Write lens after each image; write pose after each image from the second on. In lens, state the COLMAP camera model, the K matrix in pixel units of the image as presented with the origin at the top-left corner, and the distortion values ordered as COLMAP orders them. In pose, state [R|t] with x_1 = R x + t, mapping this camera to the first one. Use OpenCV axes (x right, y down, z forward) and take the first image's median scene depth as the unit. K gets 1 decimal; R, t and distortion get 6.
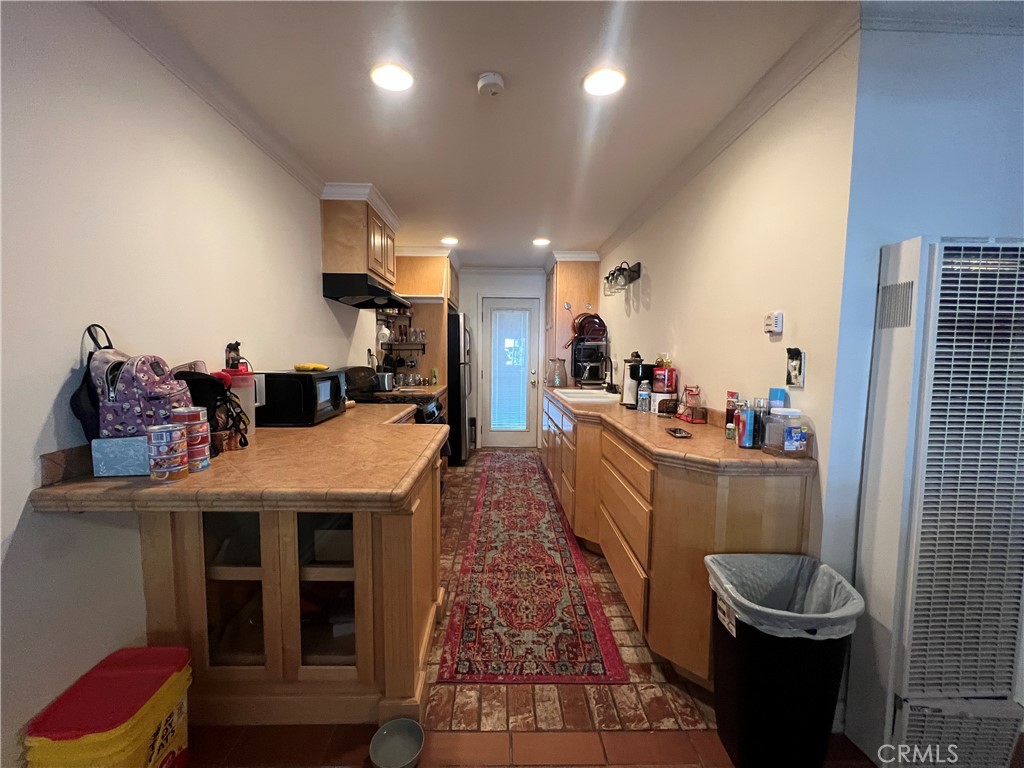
lens RADIAL K [[407.8, 0, 507.0], [0, 407.8, 384.0], [0, 0, 1]] dist [-0.000376, 0.000219]
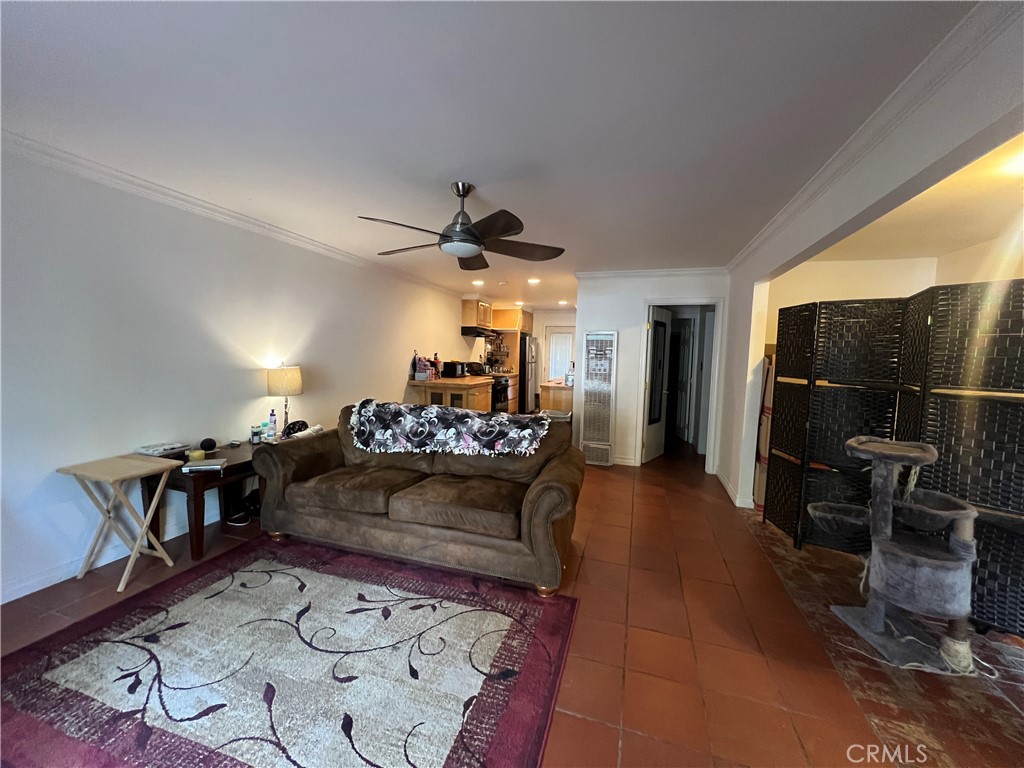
lens RADIAL K [[407.8, 0, 507.0], [0, 407.8, 384.0], [0, 0, 1]] dist [-0.000376, 0.000219]
pose [[0.945368, 0.037612, -0.323828, 1.053458], [-0.041278, 0.999138, -0.004455, 0.156129], [0.323381, 0.017579, 0.946106, -2.114469]]
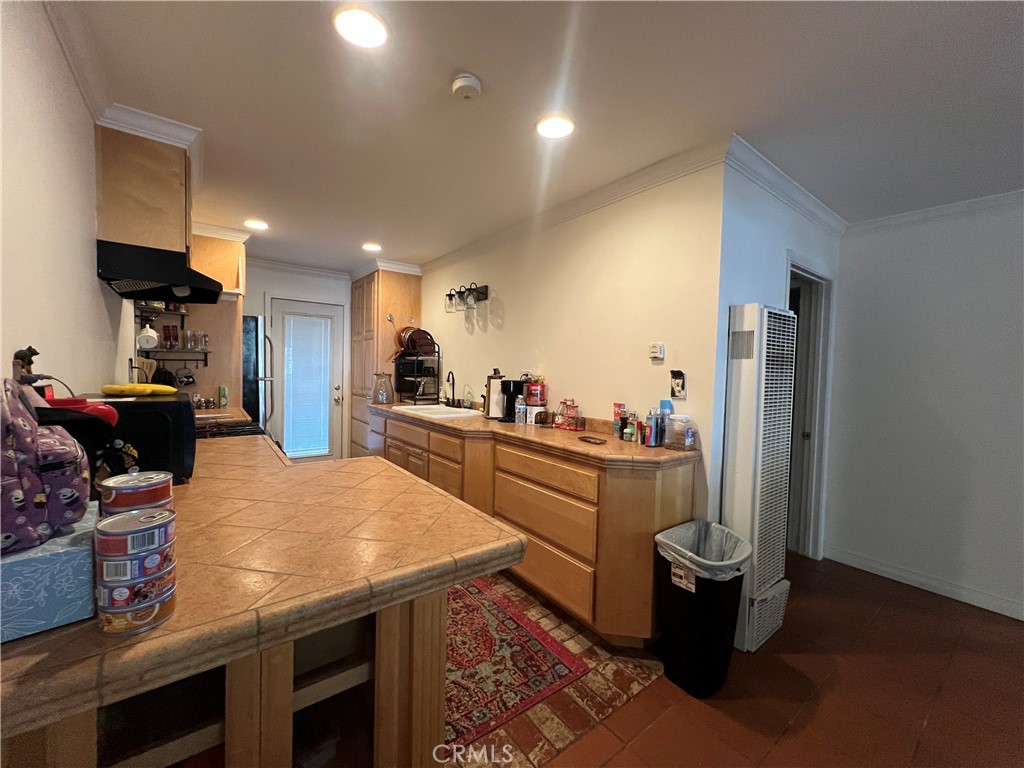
lens RADIAL K [[407.8, 0, 507.0], [0, 407.8, 384.0], [0, 0, 1]] dist [-0.000376, 0.000219]
pose [[0.810495, -0.011482, 0.585633, -0.458085], [0.028557, 0.999393, -0.019929, -0.025324], [-0.585049, 0.032876, 0.810331, 0.180722]]
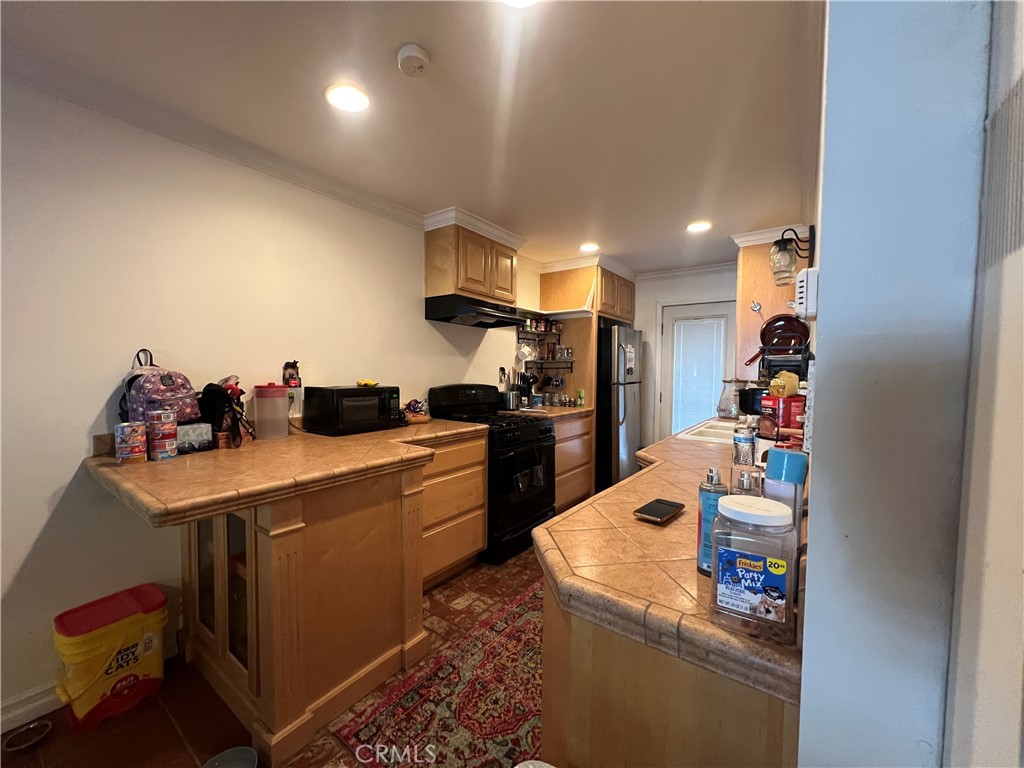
lens RADIAL K [[407.8, 0, 507.0], [0, 407.8, 384.0], [0, 0, 1]] dist [-0.000376, 0.000219]
pose [[0.793912, 0.019100, -0.607733, 0.577643], [-0.048837, 0.998280, -0.032424, -0.024885], [0.606069, 0.055422, 0.793479, 0.412425]]
